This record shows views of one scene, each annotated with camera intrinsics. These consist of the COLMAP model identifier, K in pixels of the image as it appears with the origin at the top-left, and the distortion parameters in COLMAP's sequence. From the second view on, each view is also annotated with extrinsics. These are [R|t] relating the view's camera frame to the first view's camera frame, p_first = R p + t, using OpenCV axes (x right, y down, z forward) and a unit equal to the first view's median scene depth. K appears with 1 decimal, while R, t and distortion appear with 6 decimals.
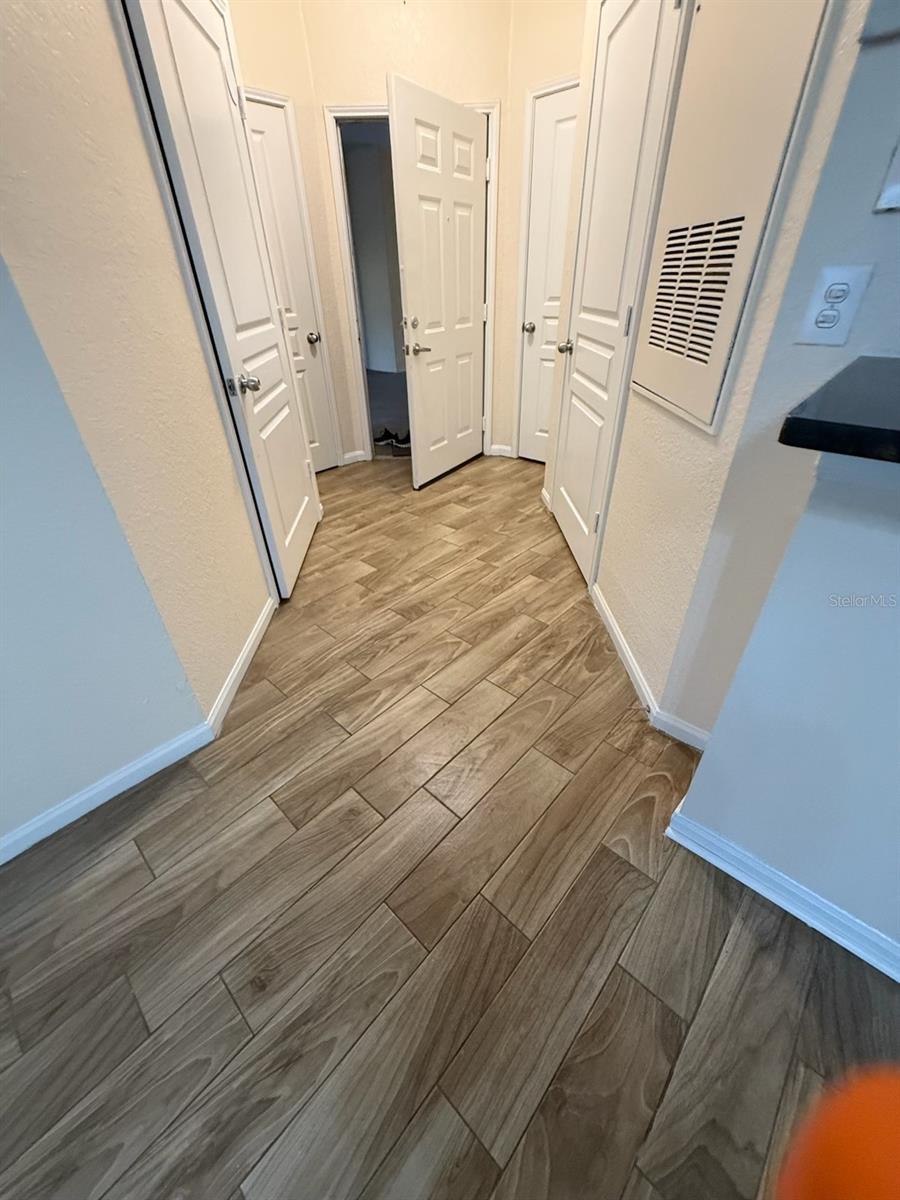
lens RADIAL K [[477.0, 0, 453.0], [0, 477.0, 598.8], [0, 0, 1]] dist [0.002132, 0.000128]
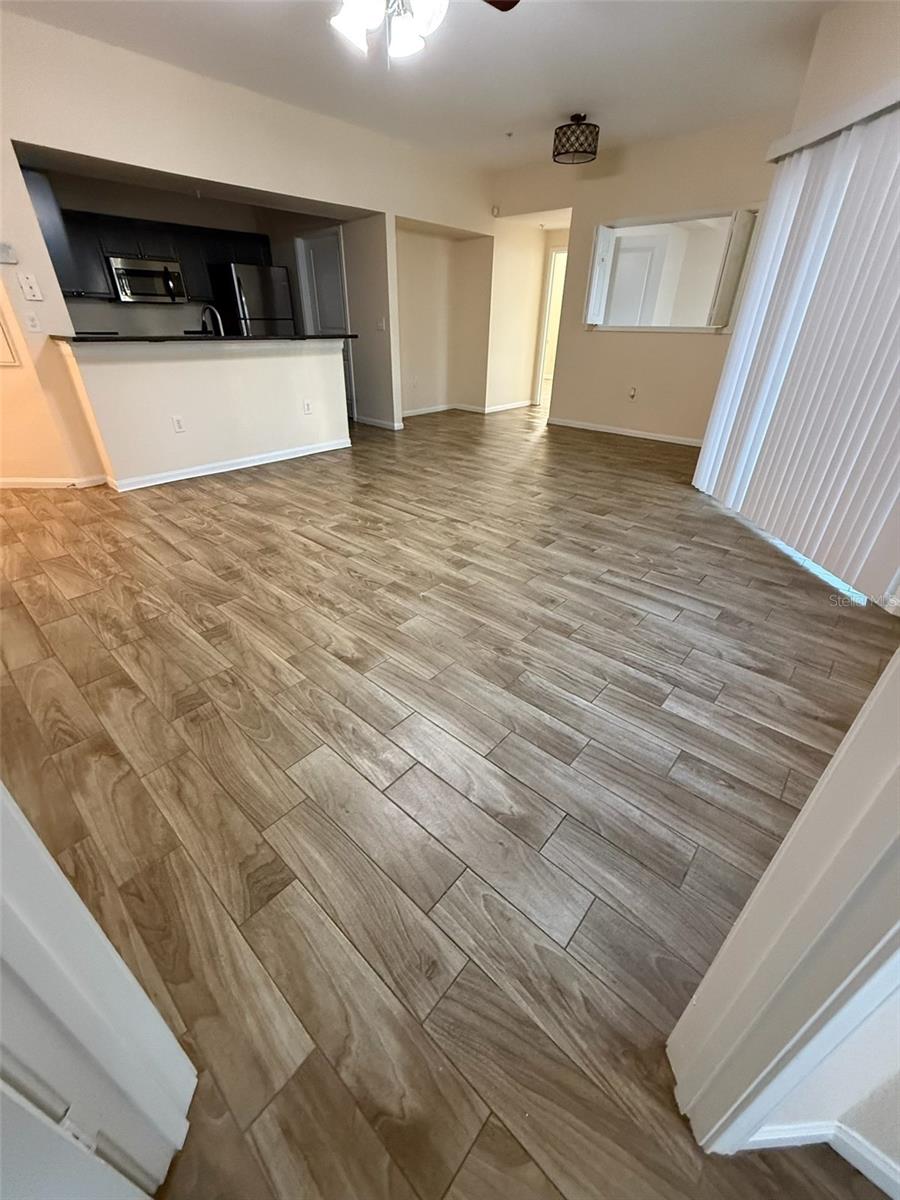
lens RADIAL K [[477.0, 0, 451.2], [0, 477.0, 602.0], [0, 0, 1]] dist [0.002132, 0.000128]
pose [[-0.001709, -0.482484, 0.875903, -2.580387], [0.538238, 0.737762, 0.407440, 0.910364], [-0.842791, 0.472141, 0.258430, -1.251961]]
